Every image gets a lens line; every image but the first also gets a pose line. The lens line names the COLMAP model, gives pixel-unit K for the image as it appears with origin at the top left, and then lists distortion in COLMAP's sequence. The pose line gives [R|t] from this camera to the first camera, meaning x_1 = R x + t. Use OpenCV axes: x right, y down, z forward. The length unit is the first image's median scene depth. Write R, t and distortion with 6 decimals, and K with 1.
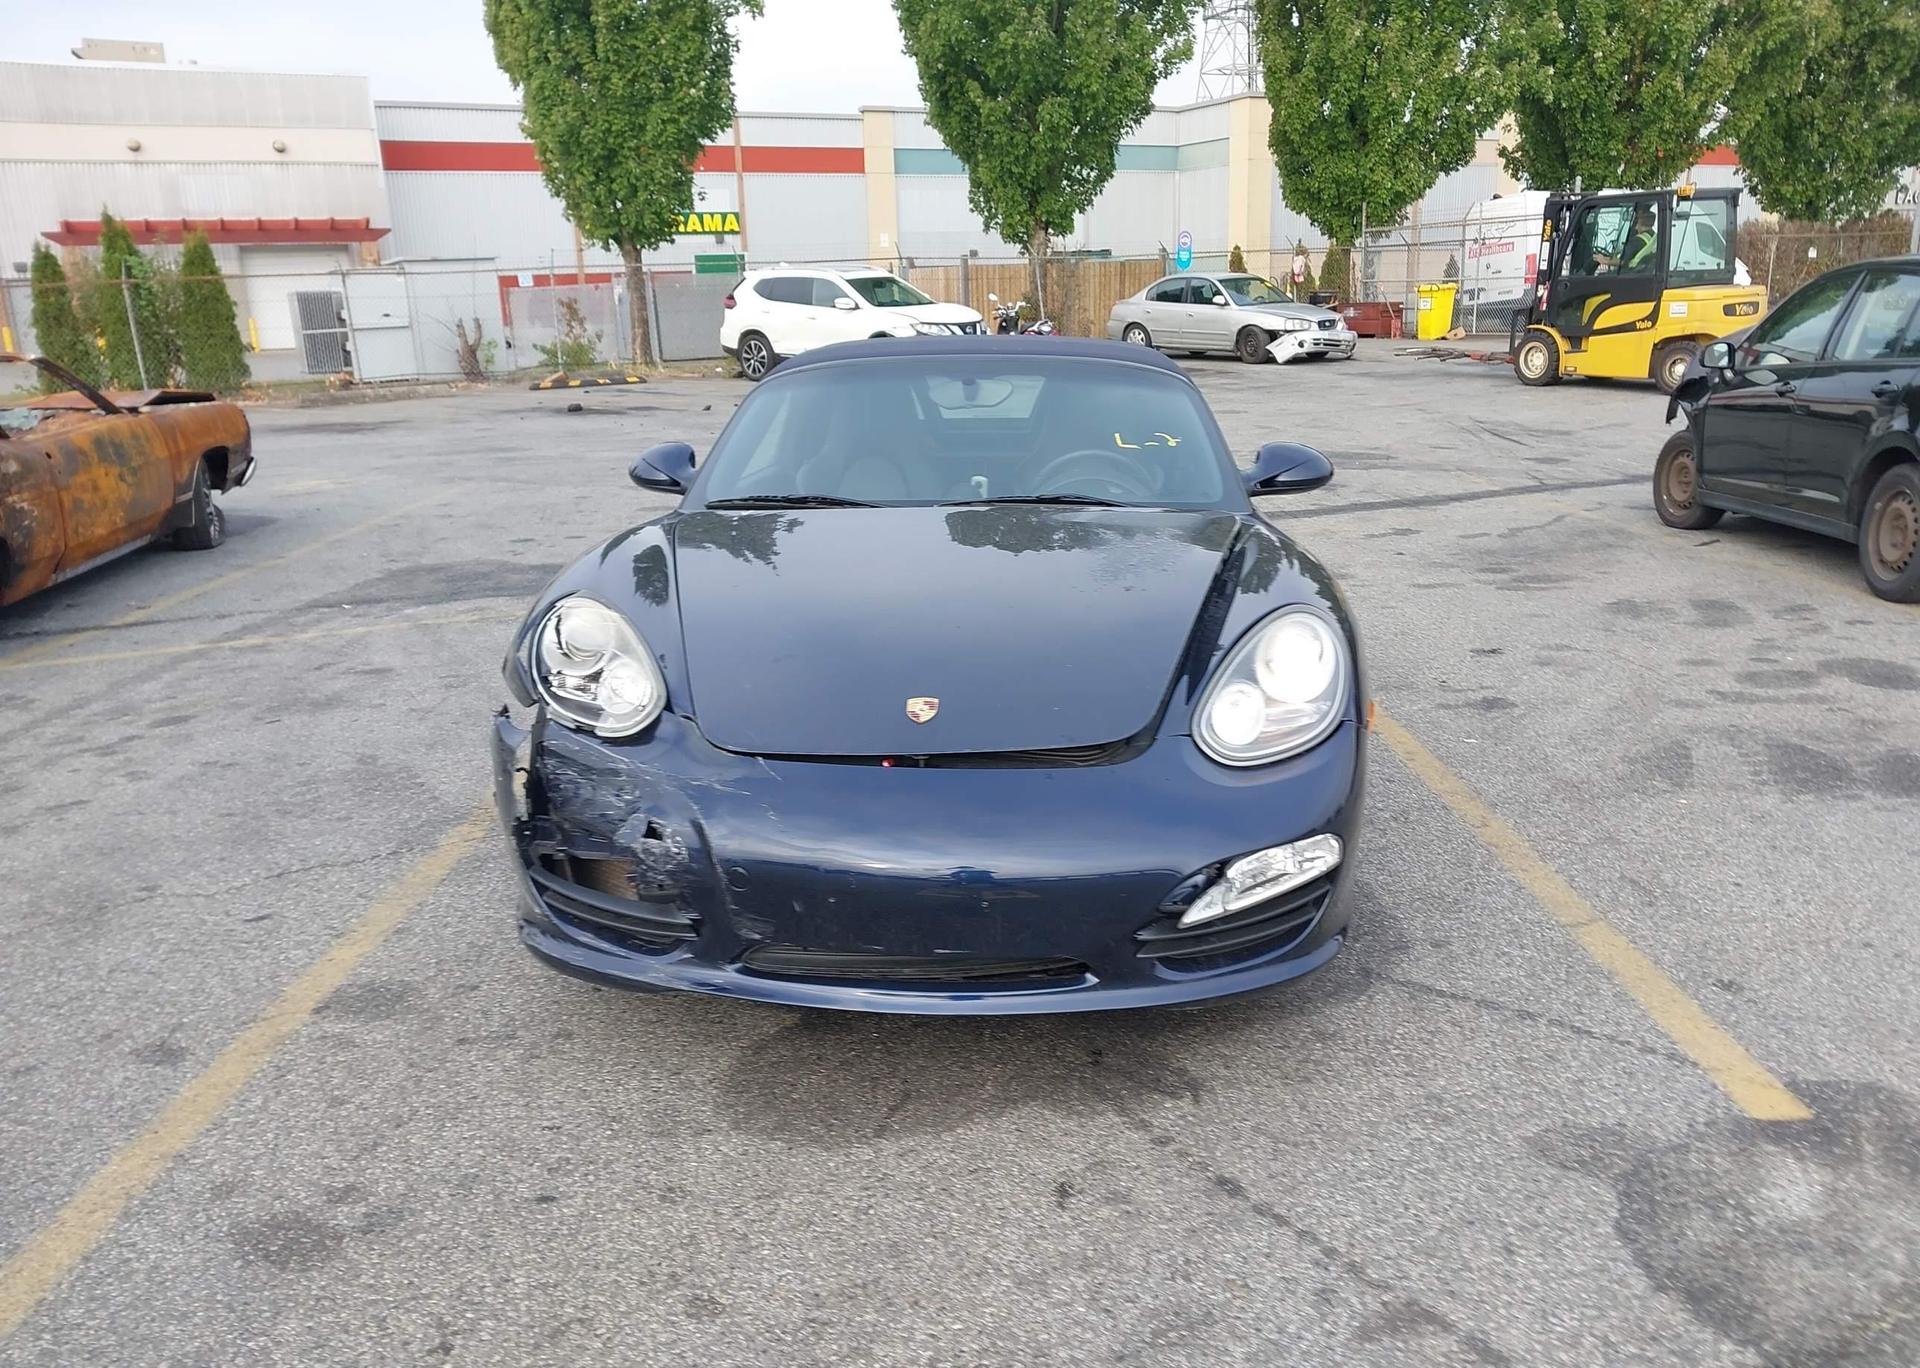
lens RADIAL K [[1518.8, 0, 990.3], [0, 1518.8, 661.2], [0, 0, 1]] dist [0.021026, -0.013929]
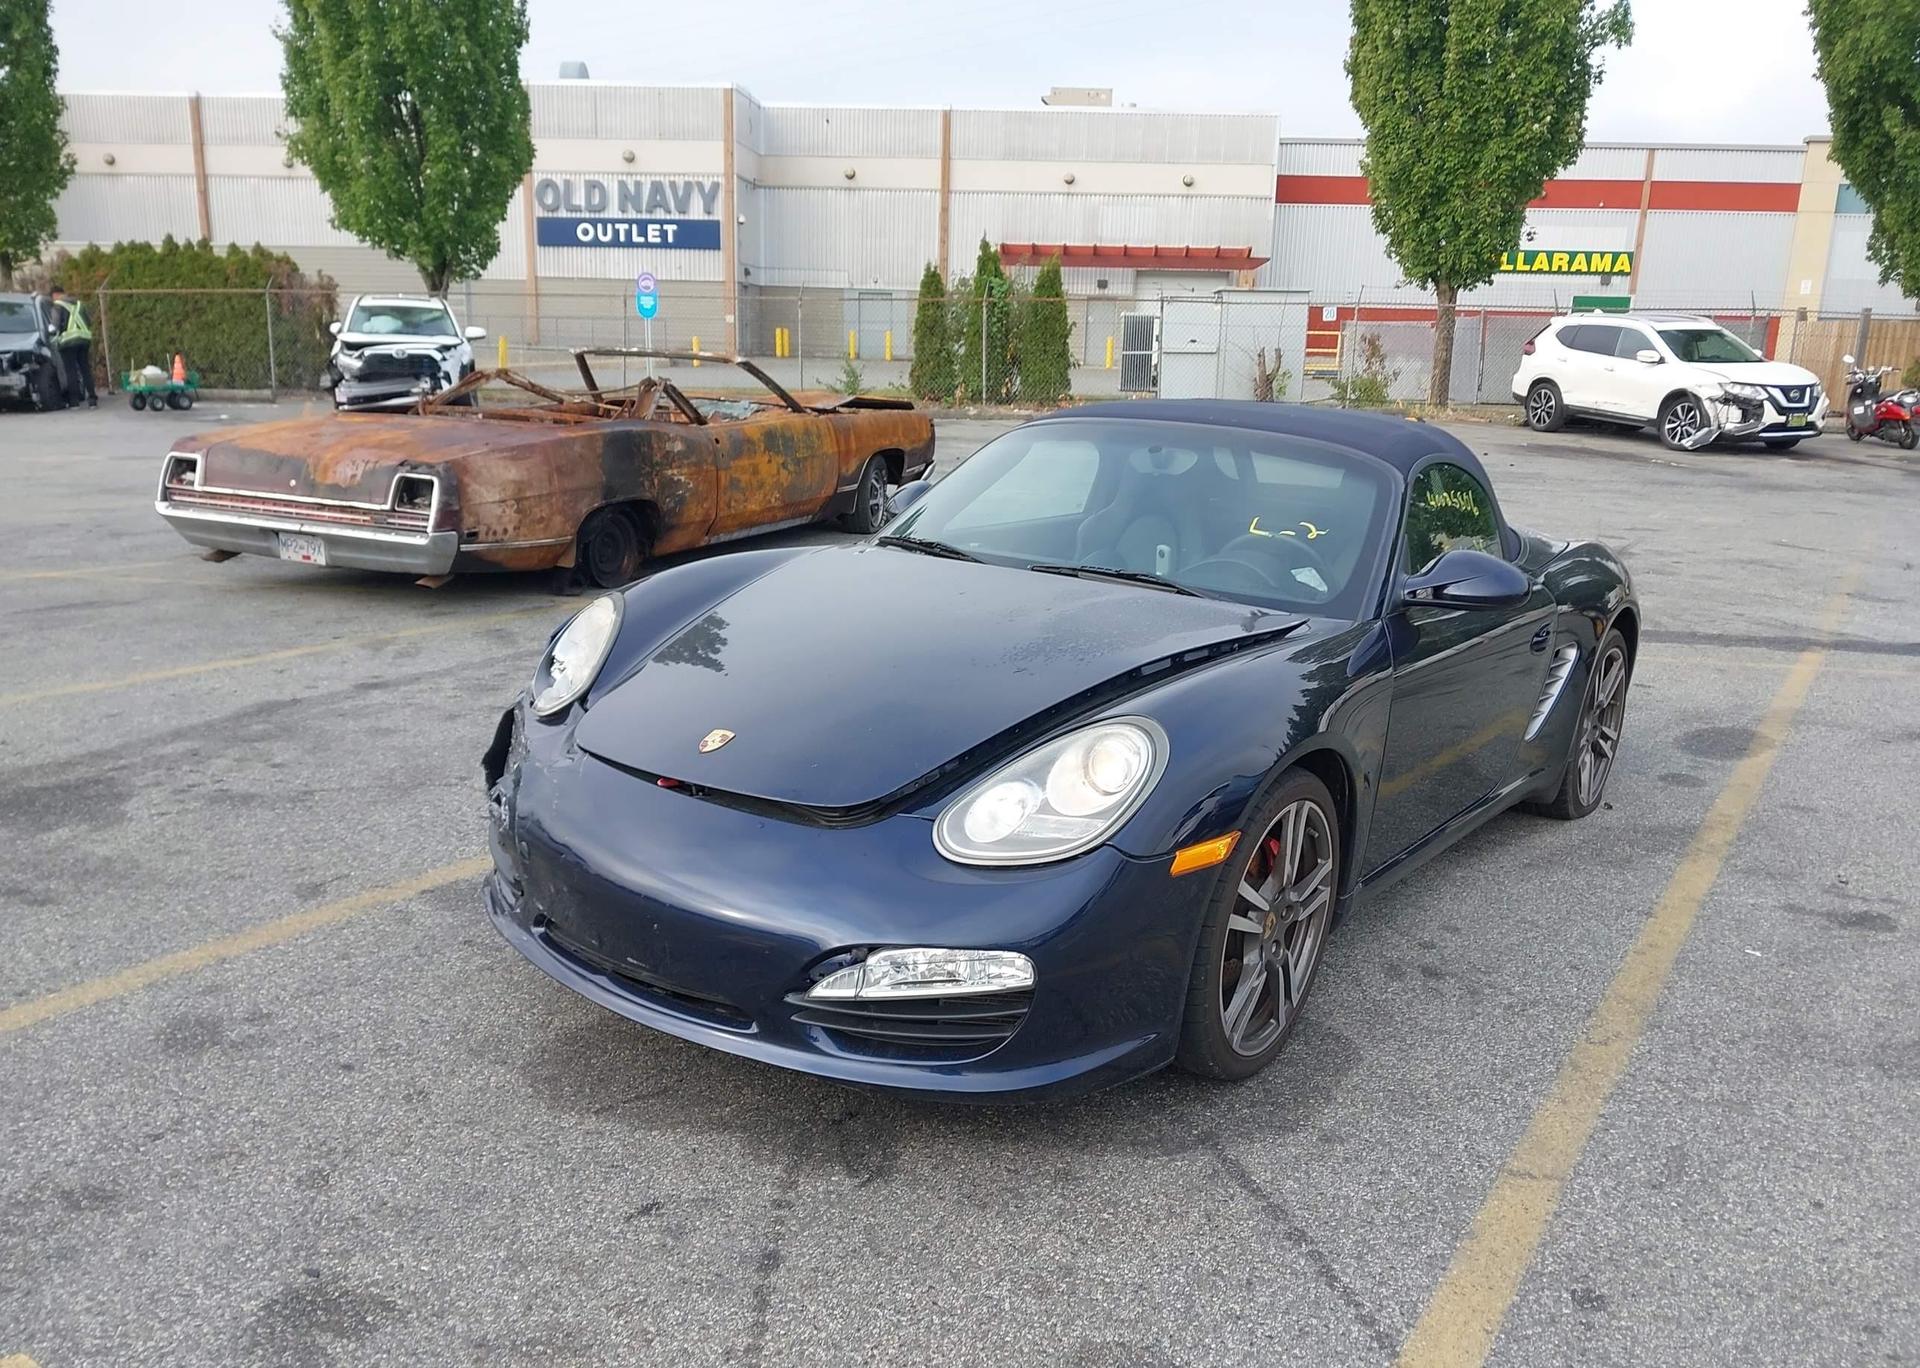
lens RADIAL K [[1528.9, 0, 960.0], [0, 1528.9, 684.0], [0, 0, 1]] dist [0.006646, -0.009777]
pose [[0.836512, 0.173089, -0.519892, 0.064082], [-0.177151, 0.983273, 0.042327, -0.008223], [0.518523, 0.056693, 0.853182, 0.016688]]
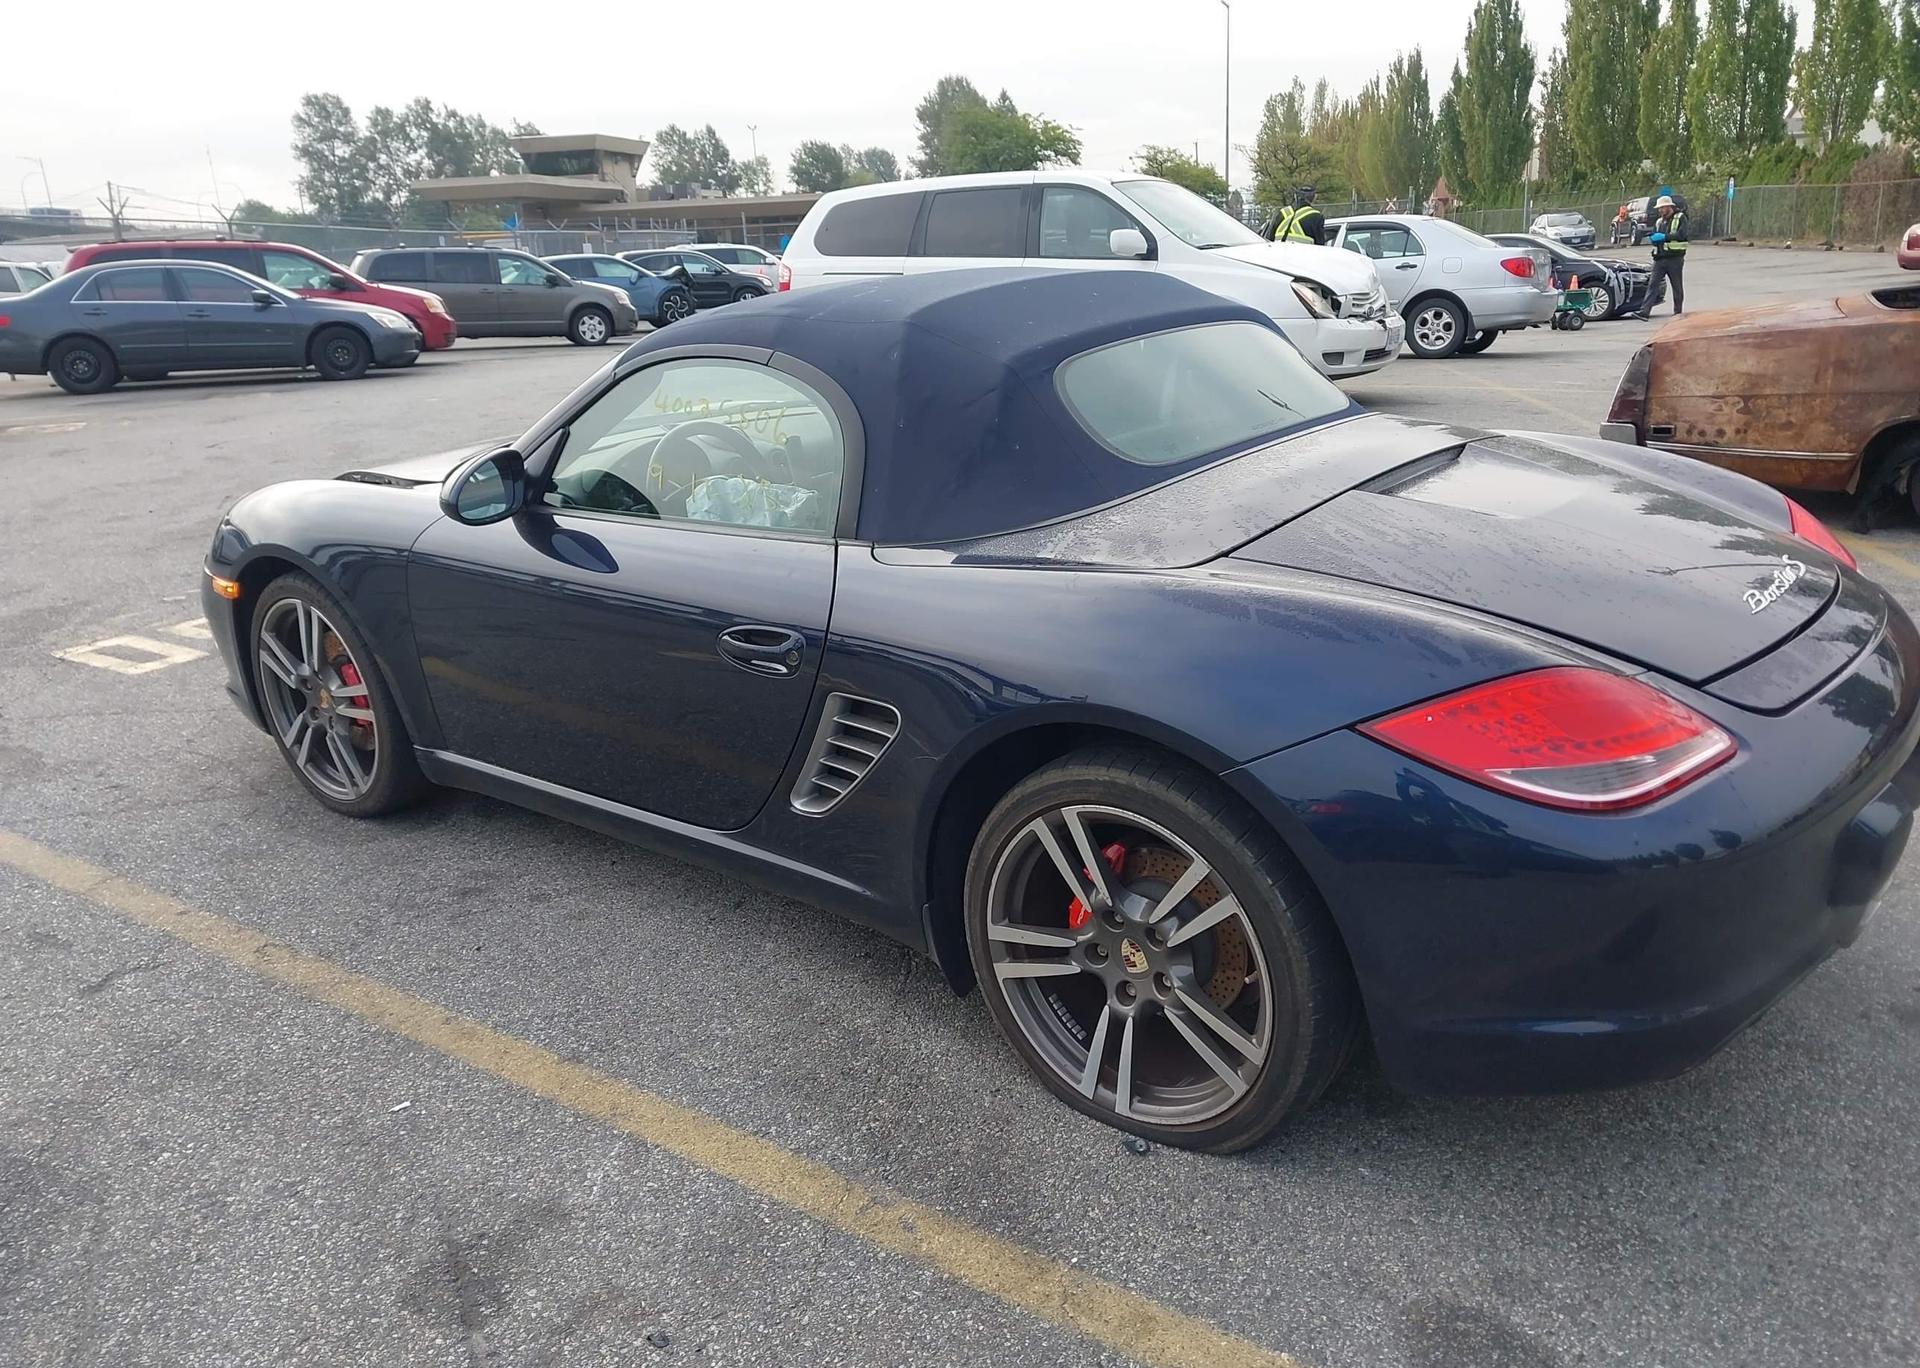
lens RADIAL K [[1515.3, 0, 962.4], [0, 1515.3, 699.0], [0, 0, 1]] dist [-0.000300, 0.014841]
pose [[-0.575776, 0.289730, -0.764551, 0.101087], [-0.129305, 0.891072, 0.435054, -0.059146], [0.807318, 0.349354, -0.475595, 0.242444]]
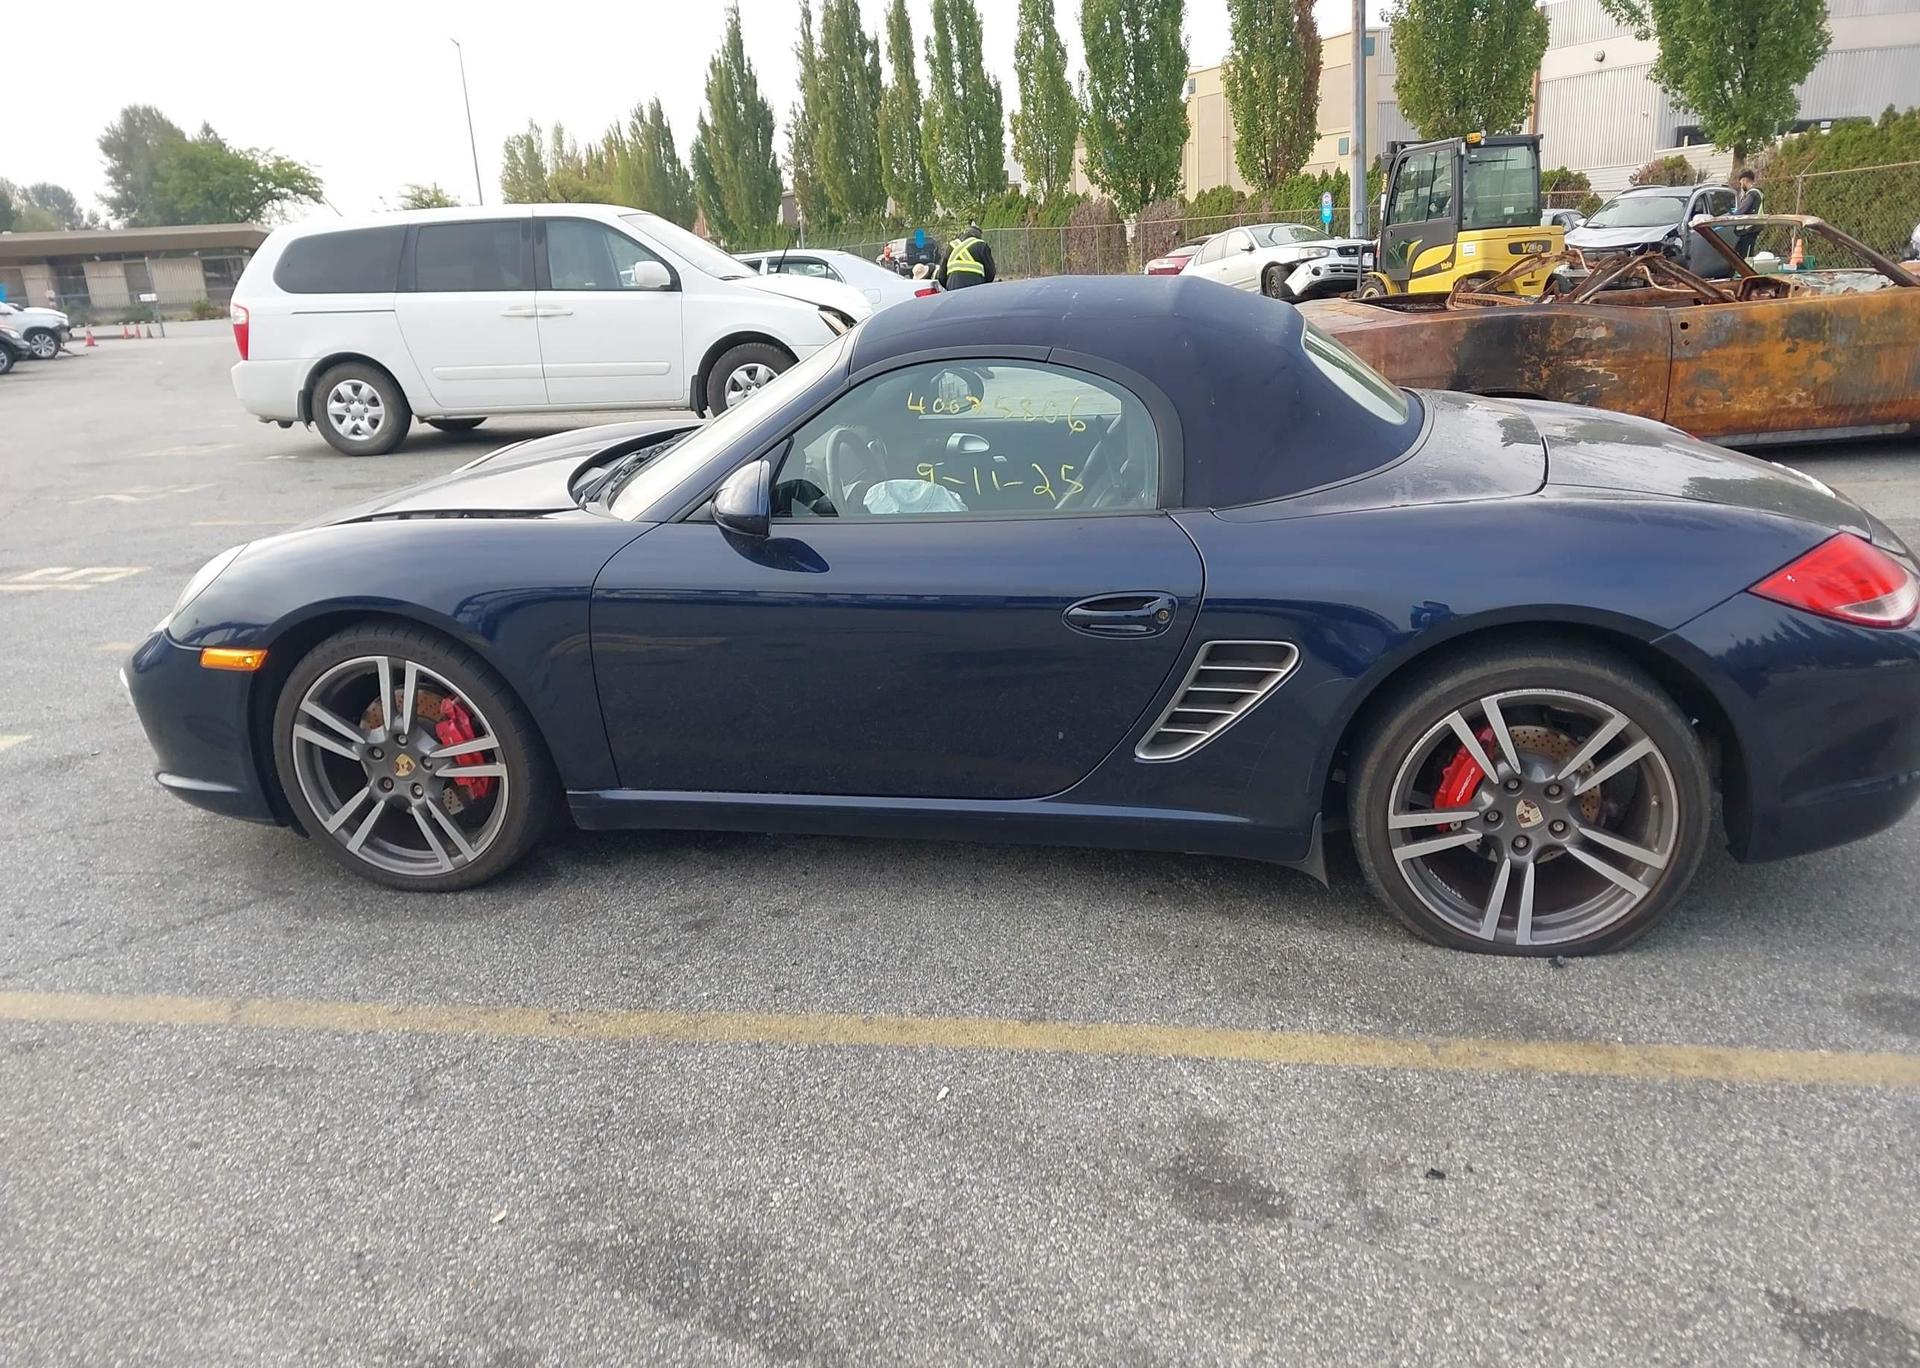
lens RADIAL K [[1528.9, 0, 960.0], [0, 1528.9, 684.0], [0, 0, 1]] dist [0.006646, -0.009777]
pose [[-0.141366, 0.309371, -0.940375, 0.138556], [-0.175391, 0.927060, 0.331357, -0.046559], [0.974297, 0.211775, -0.076794, 0.180645]]
